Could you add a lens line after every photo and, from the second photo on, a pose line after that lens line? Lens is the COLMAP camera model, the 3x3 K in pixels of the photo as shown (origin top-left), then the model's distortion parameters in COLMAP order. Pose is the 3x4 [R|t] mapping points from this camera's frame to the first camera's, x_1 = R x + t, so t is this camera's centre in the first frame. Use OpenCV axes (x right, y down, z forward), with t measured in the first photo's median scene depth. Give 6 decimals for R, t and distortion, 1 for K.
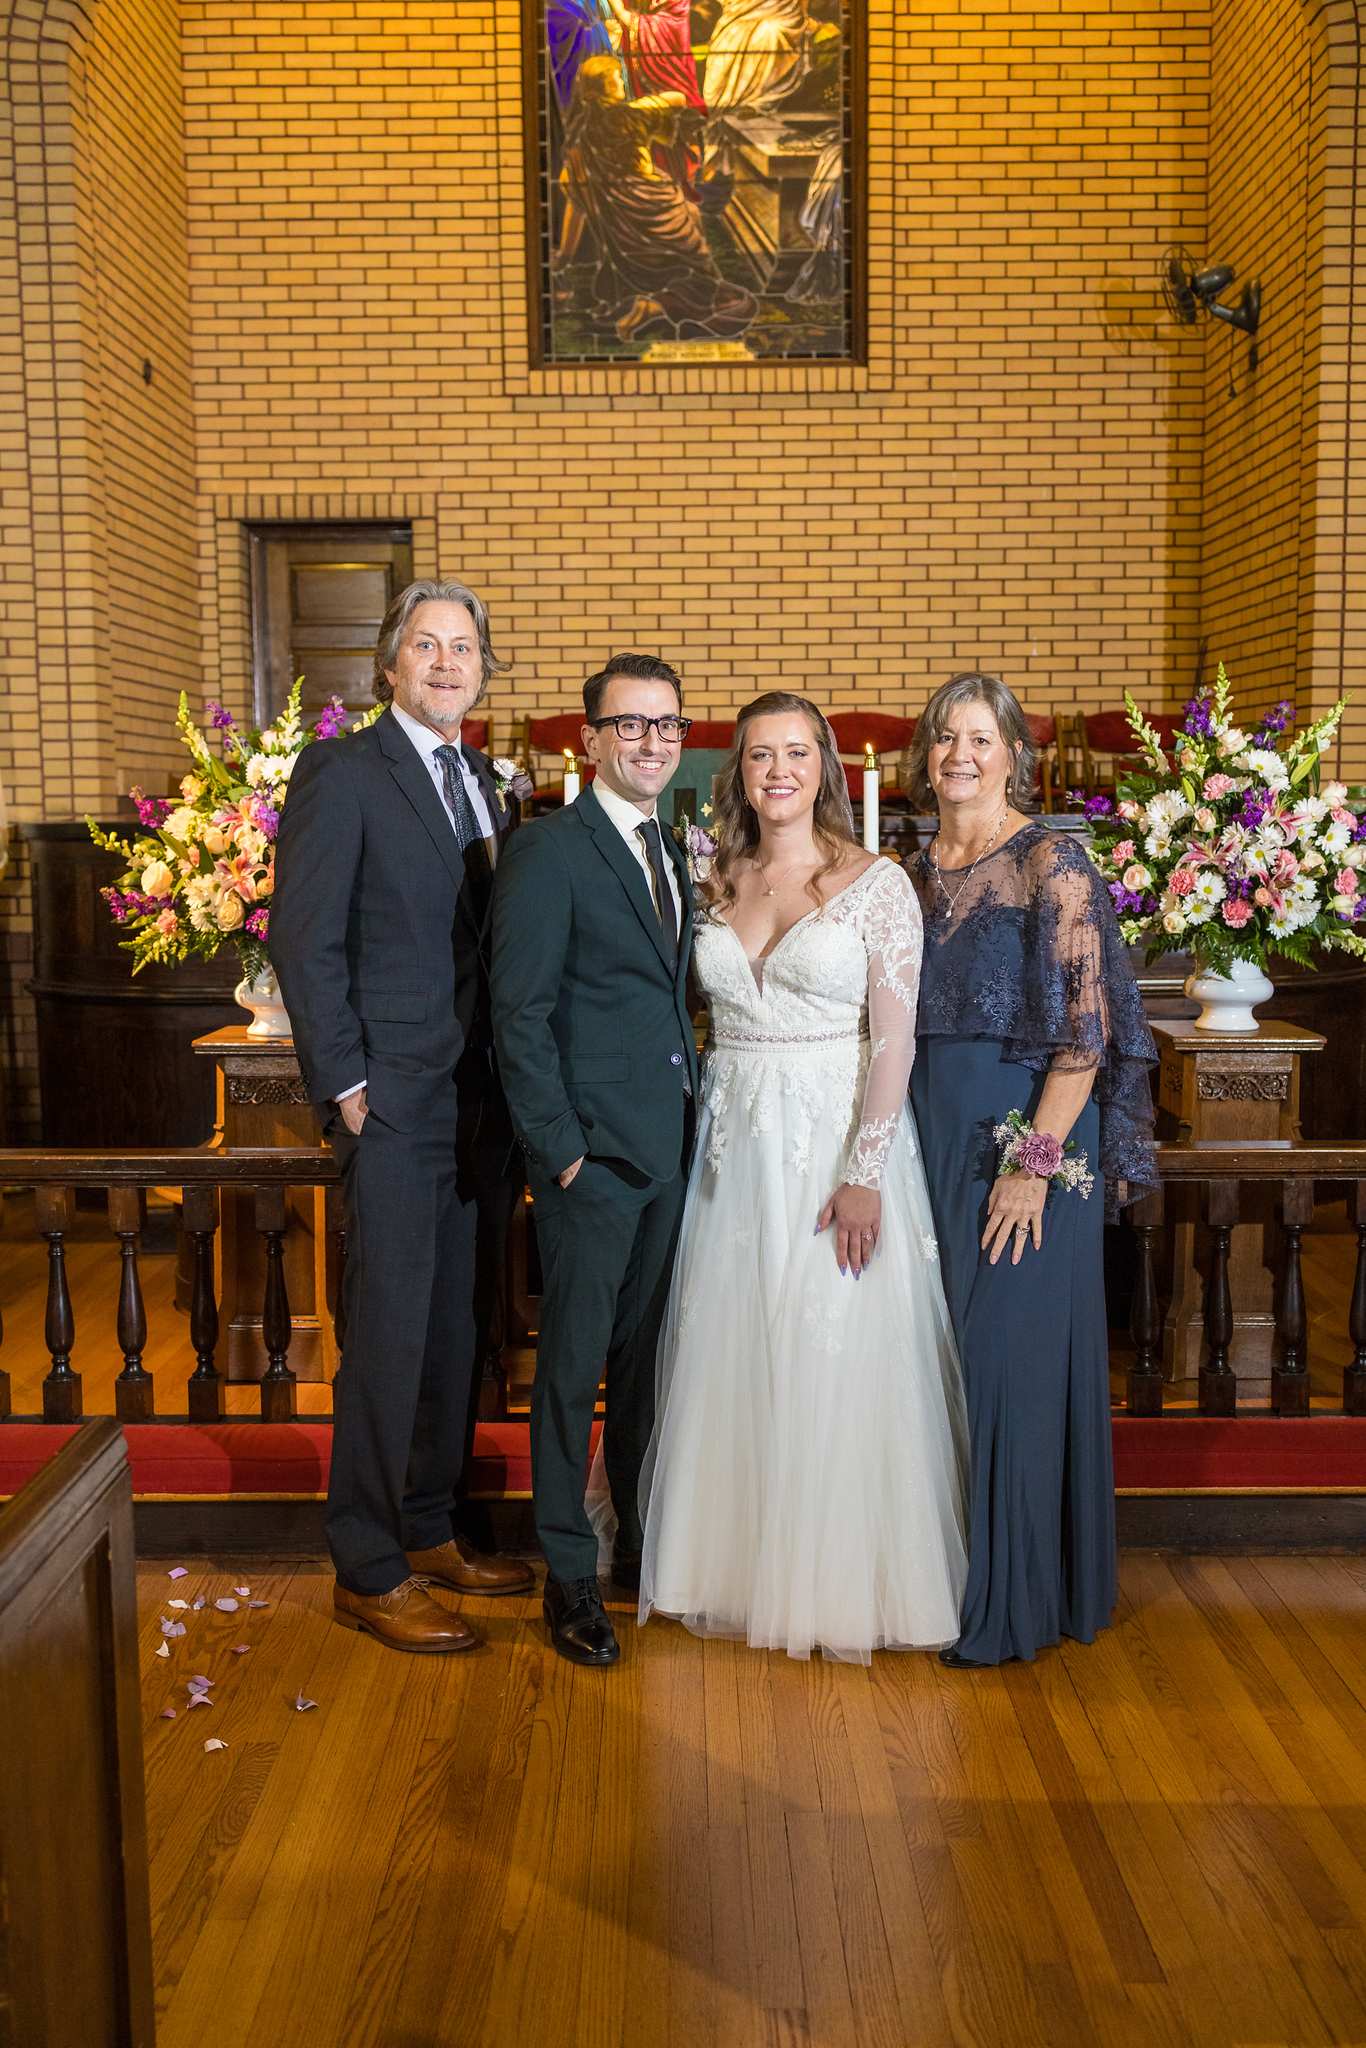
lens RADIAL K [[2038.1, 0, 691.9], [0, 2038.1, 1018.5], [0, 0, 1]] dist [0.009873, -0.015878]
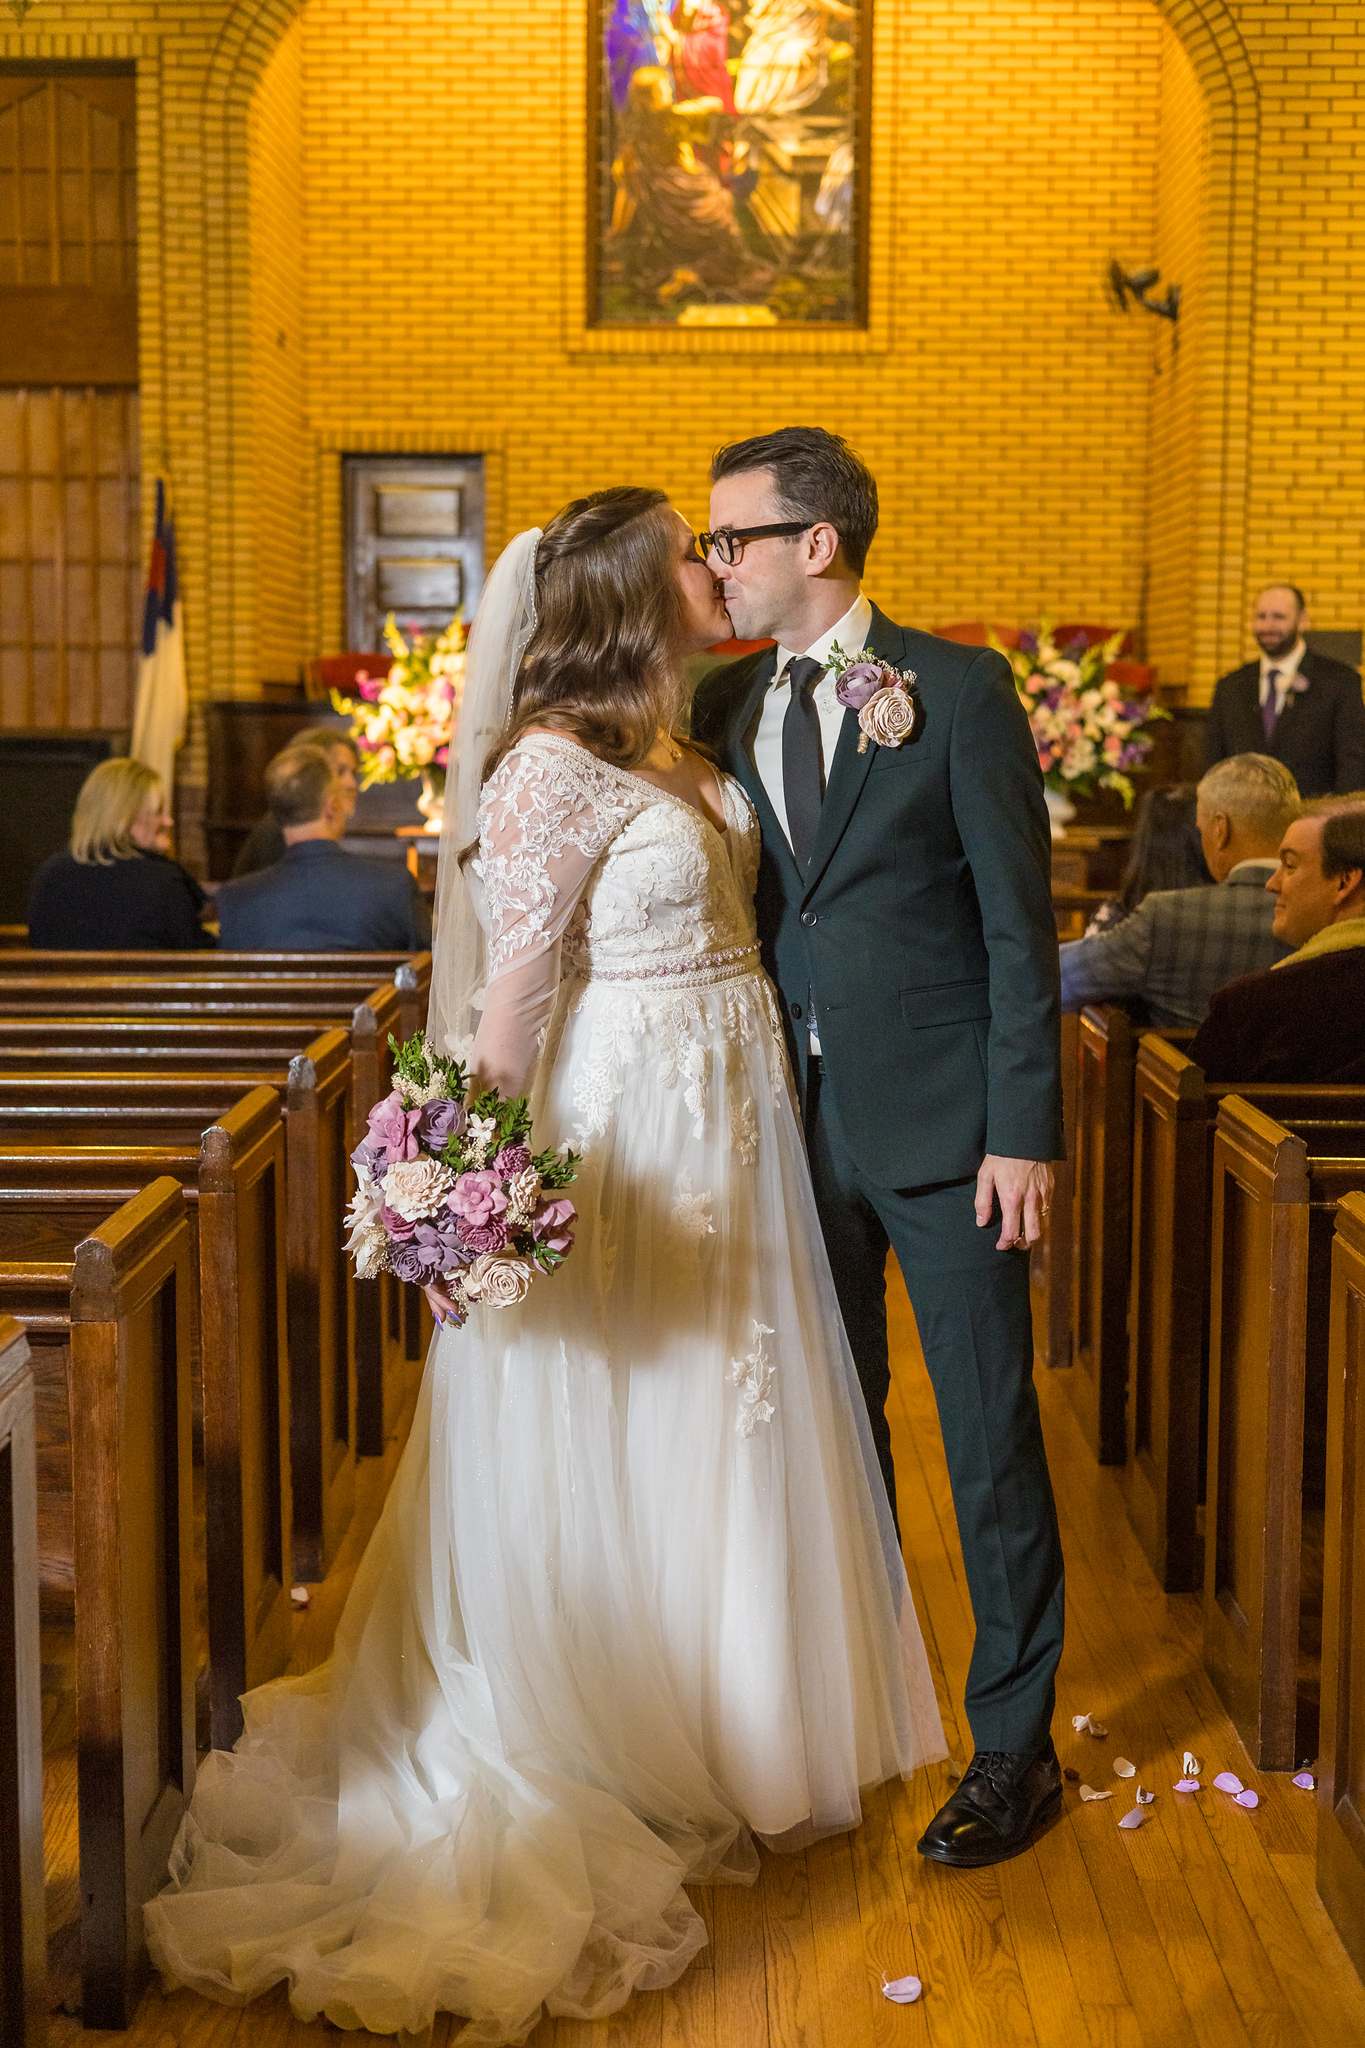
lens RADIAL K [[2858.5, 0, 674.4], [0, 2858.5, 1022.2], [0, 0, 1]] dist [-0.003707, 0.020685]
pose [[0.999684, 0.018791, -0.016705, 0.007758], [-0.018749, 0.999821, 0.002705, 0.081262], [0.016753, -0.002391, 0.999857, -0.671433]]
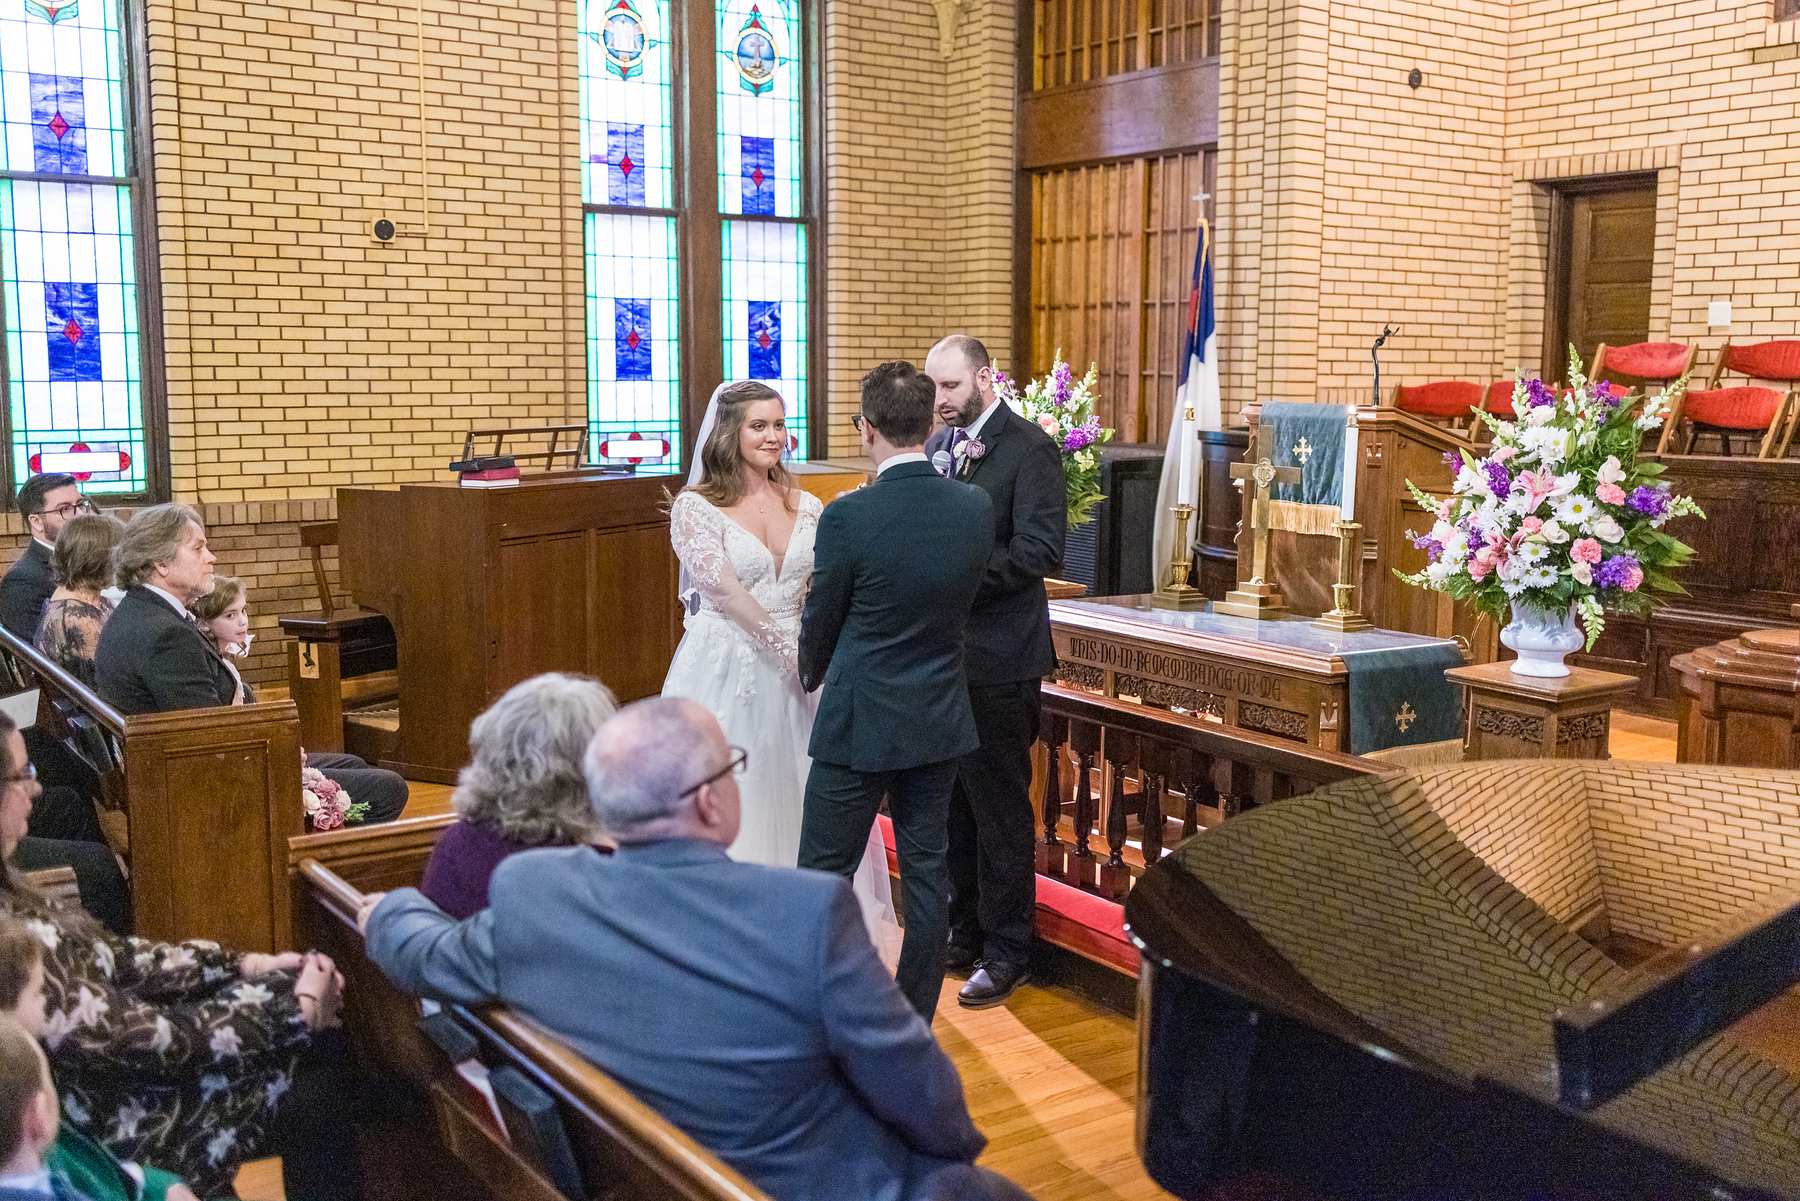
lens RADIAL K [[1791.3, 0, 902.4], [0, 1791.3, 597.4], [0, 0, 1]] dist [0.009873, -0.015878]
pose [[0.565436, 0.121255, -0.815830, 0.474225], [-0.100458, 0.991895, 0.077798, -0.043130], [0.818651, 0.037966, 0.573034, 0.087808]]
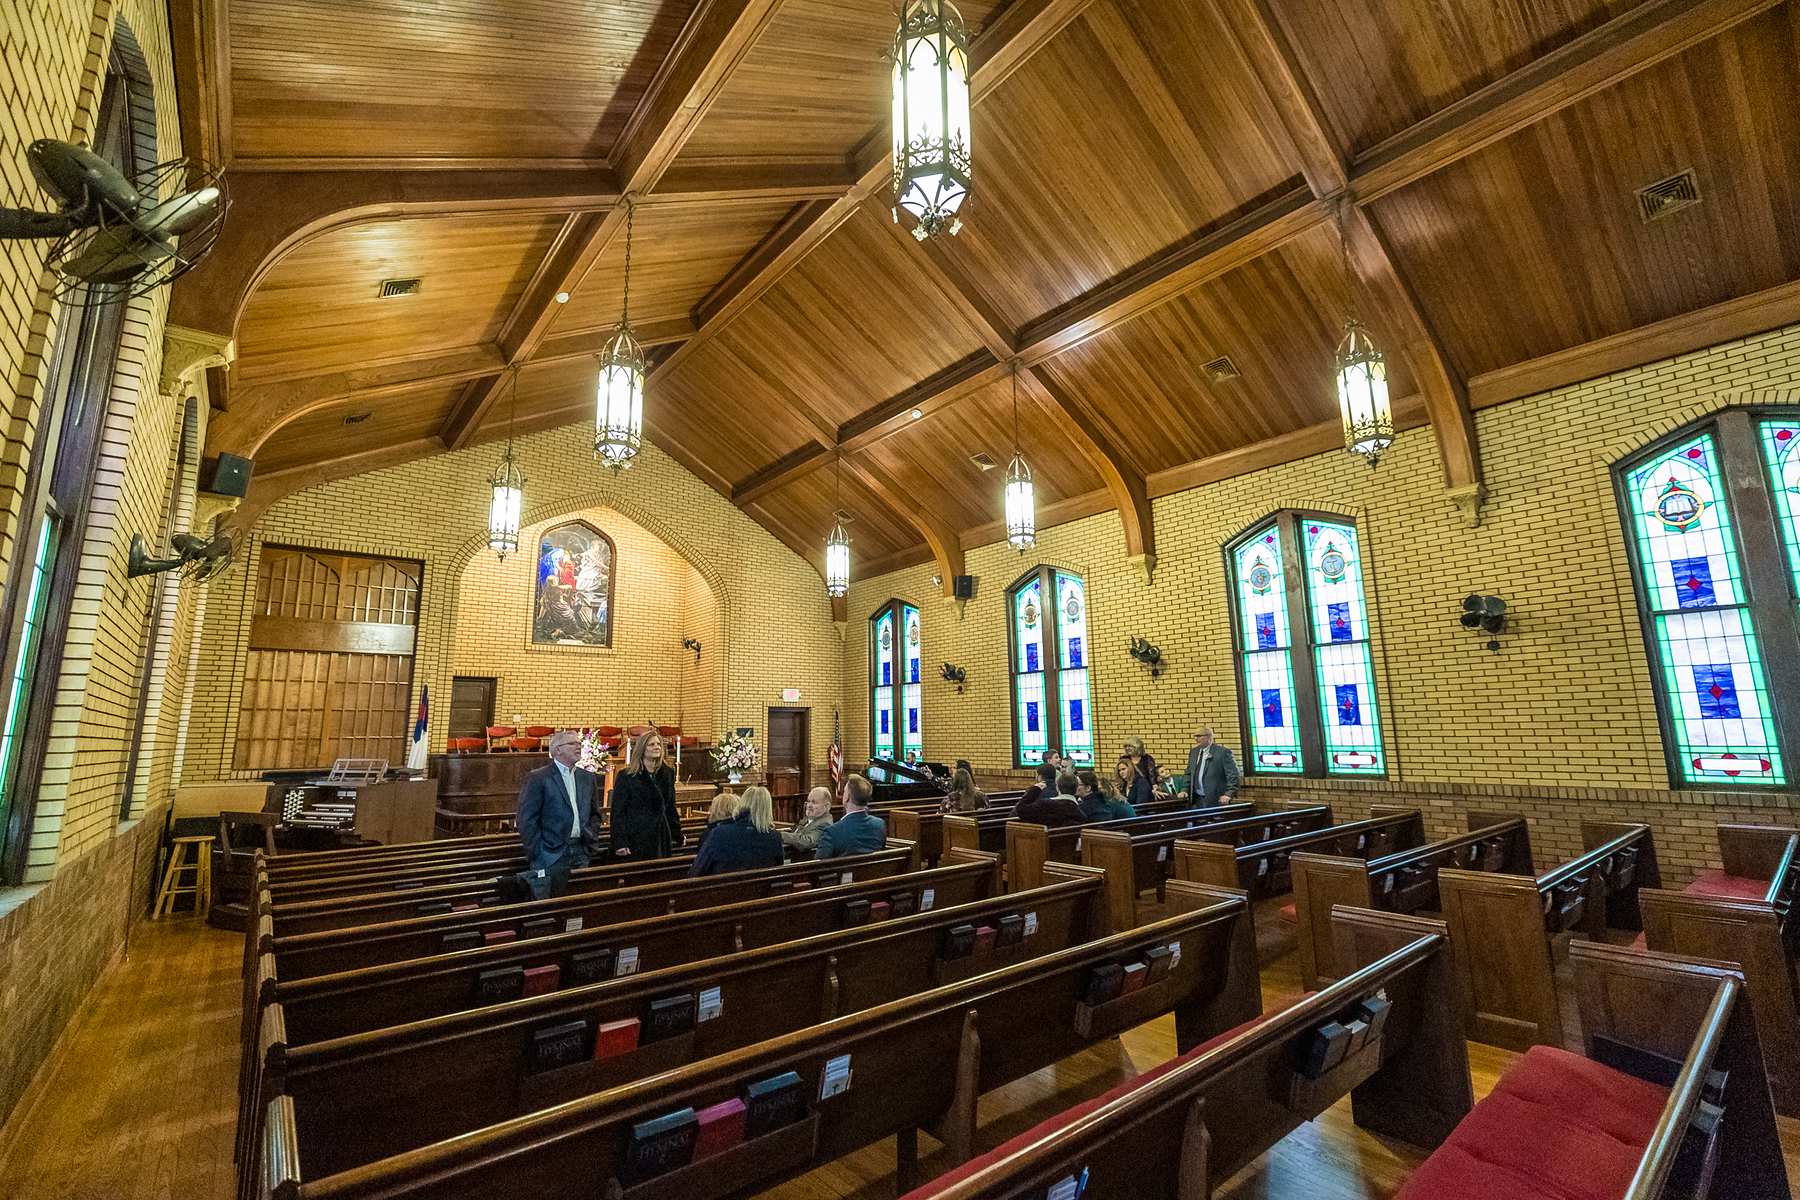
lens RADIAL K [[760.6, 0, 890.7], [0, 760.6, 602.6], [0, 0, 1]] dist [-0.000621, -0.000065]
pose [[0.779824, 0.105926, 0.616972, -0.479403], [0.073423, 0.963300, -0.258189, 0.059967], [-0.621678, 0.246642, 0.743427, -0.653411]]
